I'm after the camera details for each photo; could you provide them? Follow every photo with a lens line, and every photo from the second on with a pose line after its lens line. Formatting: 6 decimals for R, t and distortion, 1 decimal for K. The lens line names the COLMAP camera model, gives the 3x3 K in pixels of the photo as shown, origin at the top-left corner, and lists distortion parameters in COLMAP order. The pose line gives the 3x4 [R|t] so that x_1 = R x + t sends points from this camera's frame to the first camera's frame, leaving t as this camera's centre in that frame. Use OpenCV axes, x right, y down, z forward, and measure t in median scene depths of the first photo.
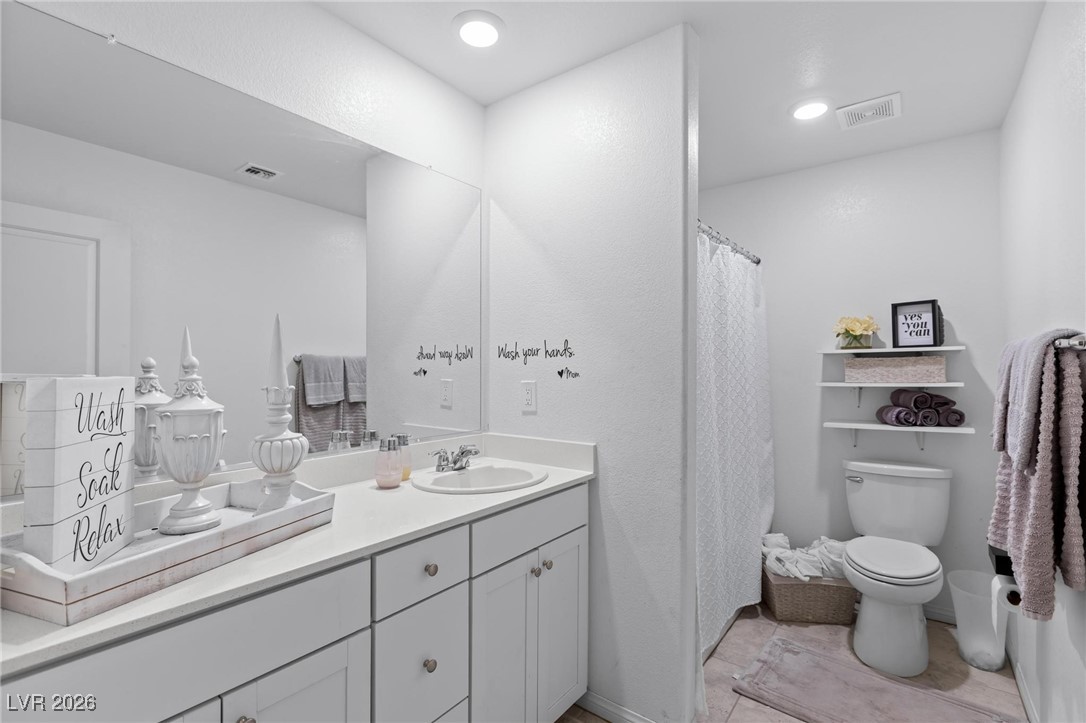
lens RADIAL K [[493.8, 0, 549.2], [0, 493.8, 367.2], [0, 0, 1]] dist [-0.003034, -0.000407]
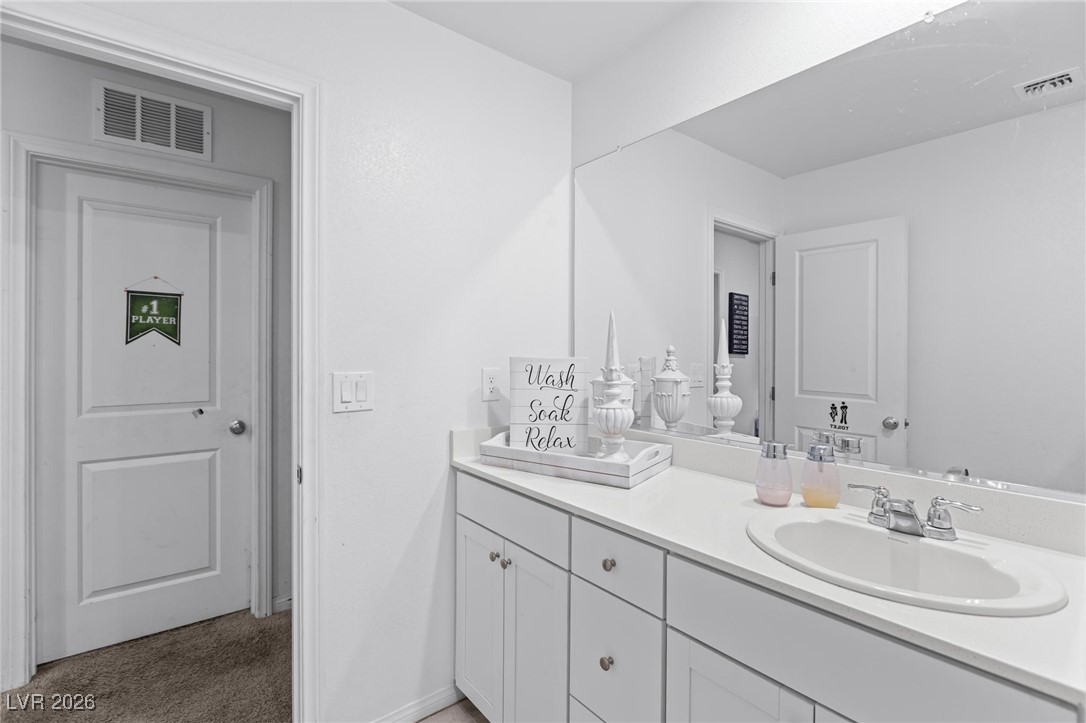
lens RADIAL K [[493.8, 0, 549.8], [0, 493.8, 352.9], [0, 0, 1]] dist [-0.003034, -0.000407]
pose [[-0.241645, -0.001203, -0.970364, 0.855691], [-0.003124, 0.999995, -0.000462, 0.004409], [0.970360, 0.002920, -0.241647, 1.348398]]
